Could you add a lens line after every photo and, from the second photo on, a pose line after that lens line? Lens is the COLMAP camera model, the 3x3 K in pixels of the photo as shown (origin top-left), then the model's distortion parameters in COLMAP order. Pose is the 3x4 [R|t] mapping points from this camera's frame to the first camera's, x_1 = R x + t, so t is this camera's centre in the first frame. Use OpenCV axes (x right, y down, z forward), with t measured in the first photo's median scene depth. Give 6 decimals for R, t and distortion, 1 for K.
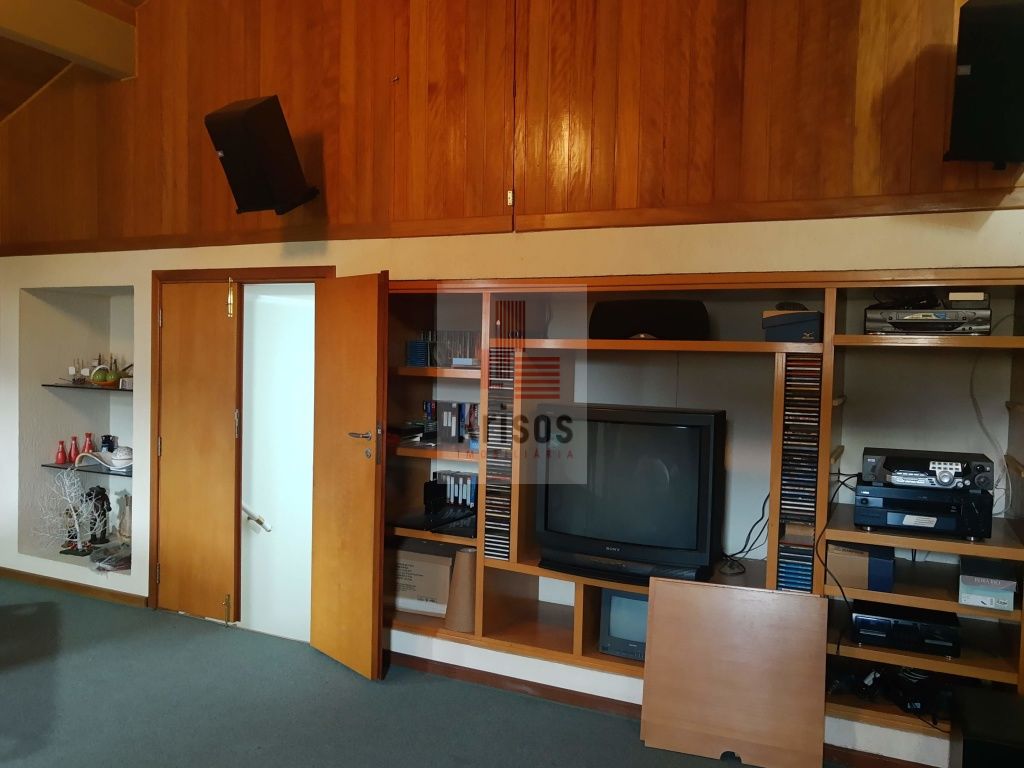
lens RADIAL K [[804.3, 0, 520.2], [0, 804.3, 382.9], [0, 0, 1]] dist [-0.005321, 0.028847]
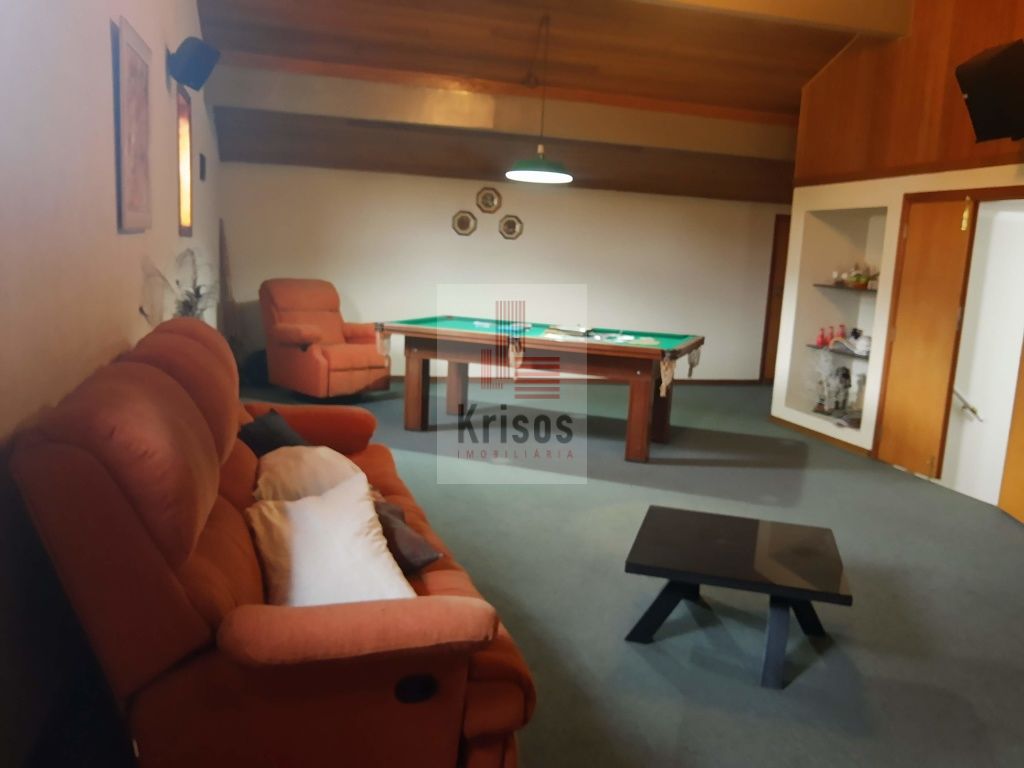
lens RADIAL K [[804.3, 0, 515.7], [0, 804.3, 385.4], [0, 0, 1]] dist [-0.005321, 0.028847]
pose [[0.633833, 0.133523, -0.761858, 0.138347], [-0.055616, 0.990305, 0.127291, 0.026462], [0.771468, -0.038309, 0.635114, -0.243727]]
